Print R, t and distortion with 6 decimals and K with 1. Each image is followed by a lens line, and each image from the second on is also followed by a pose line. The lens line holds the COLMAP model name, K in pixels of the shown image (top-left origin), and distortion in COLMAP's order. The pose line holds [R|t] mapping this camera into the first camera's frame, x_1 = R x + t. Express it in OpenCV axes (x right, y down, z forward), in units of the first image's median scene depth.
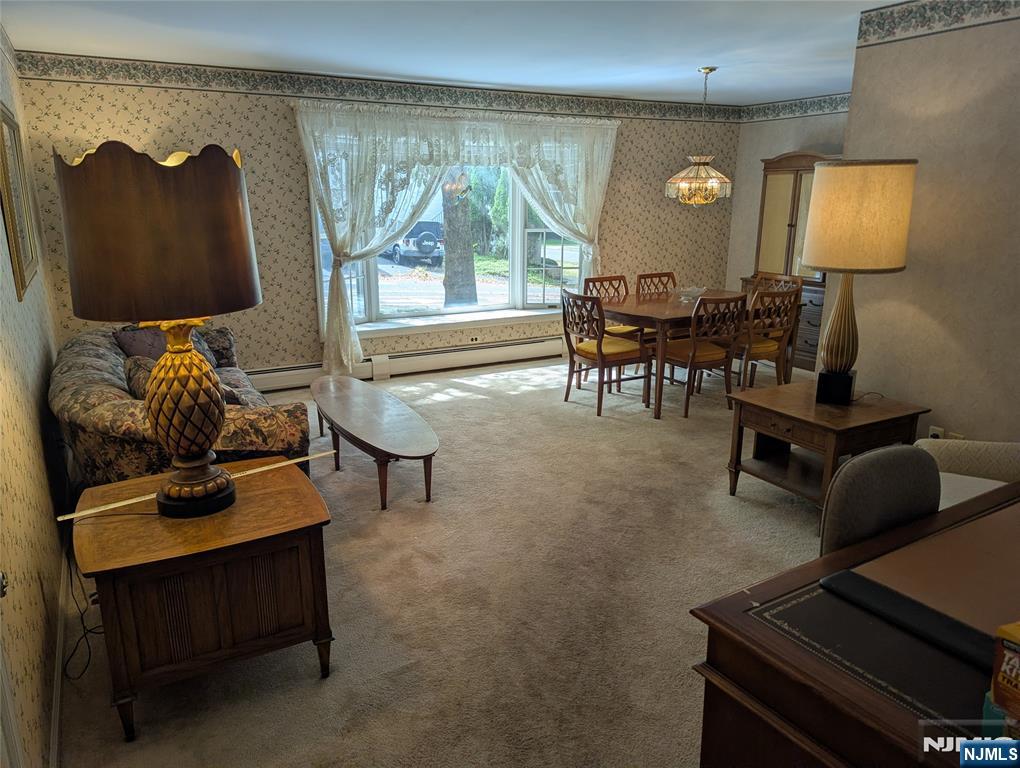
lens RADIAL K [[725.2, 0, 502.9], [0, 725.2, 392.5], [0, 0, 1]] dist [0.066340, -0.062283]
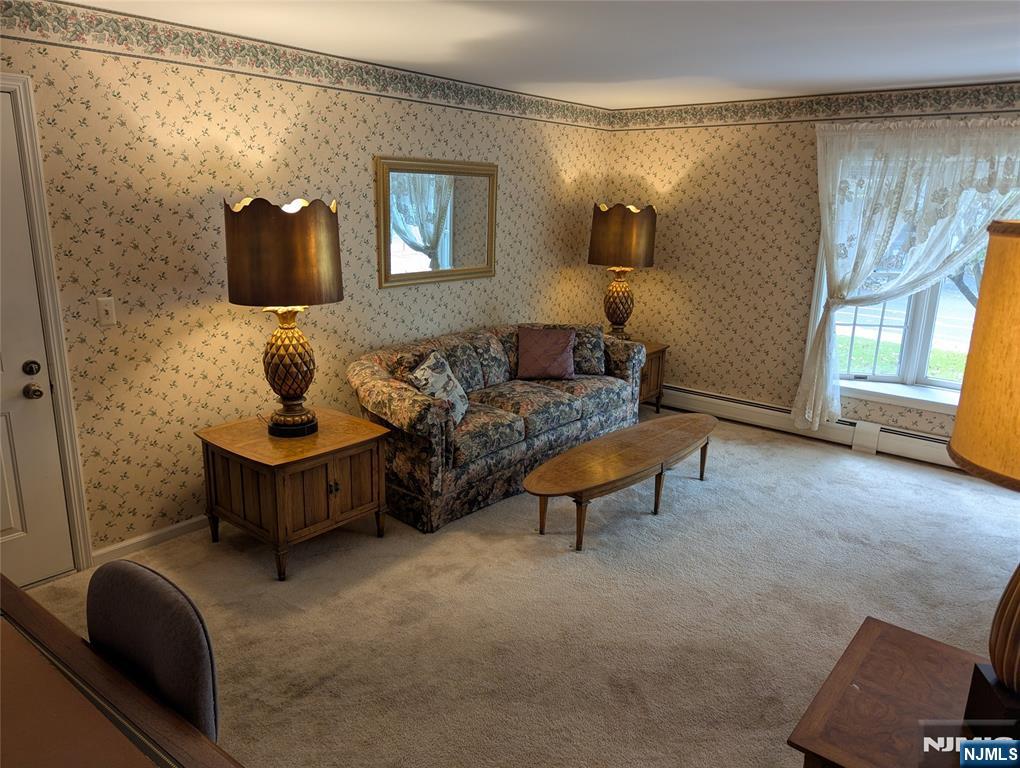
lens RADIAL K [[724.0, 0, 509.0], [0, 724.0, 382.2], [0, 0, 1]] dist [0.004395, 0.000952]
pose [[0.340042, 0.239911, -0.909293, 0.468702], [-0.263139, 0.952561, 0.152922, -0.126073], [0.902845, 0.187271, 0.387041, 0.353523]]
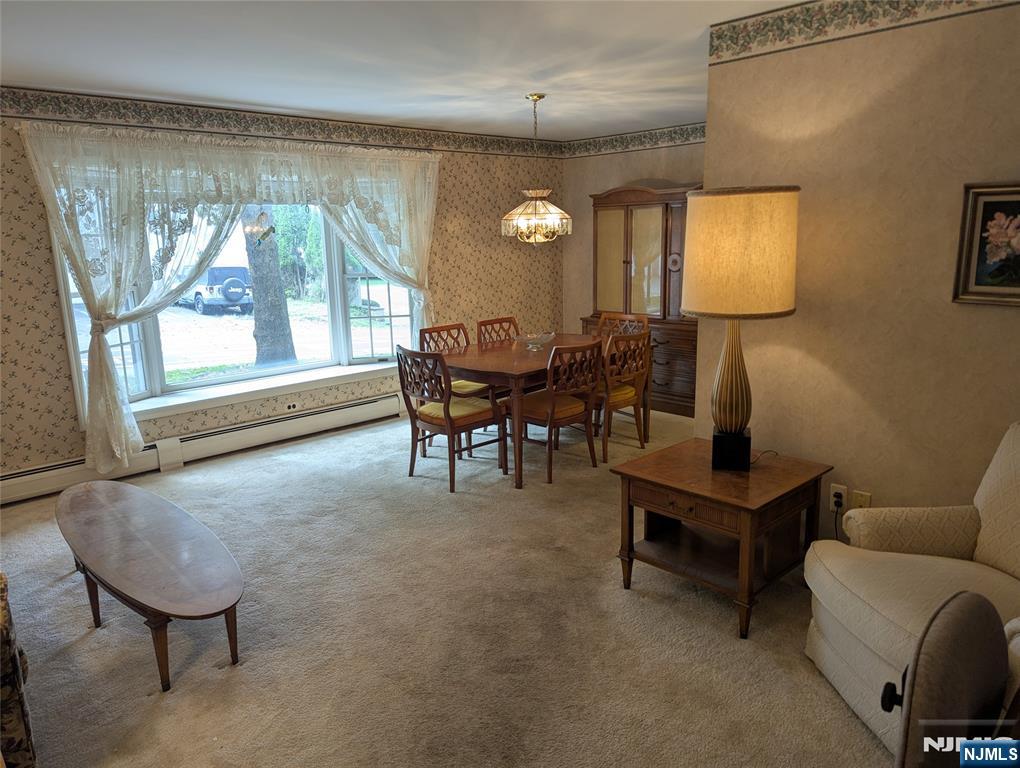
lens RADIAL K [[714.7, 0, 506.7], [0, 714.7, 384.9], [0, 0, 1]] dist [0.062886, -0.060208]
pose [[0.967600, -0.075356, 0.240982, 0.002830], [0.089342, 0.994861, -0.047632, -0.044233], [-0.236154, 0.067618, 0.969360, 0.163660]]
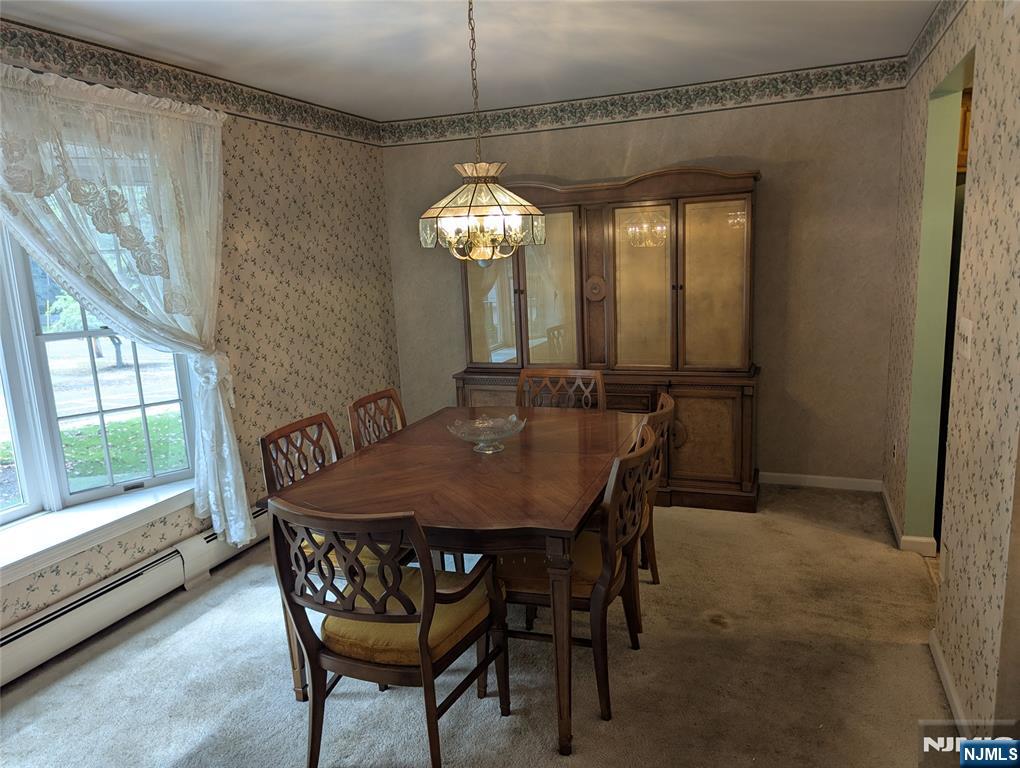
lens RADIAL K [[714.7, 0, 506.7], [0, 714.7, 384.9], [0, 0, 1]] dist [0.062886, -0.060208]
pose [[0.769318, -0.152204, 0.620471, -0.037779], [0.212968, 0.976753, -0.024456, -0.157226], [-0.602325, 0.150955, 0.783848, 0.613527]]
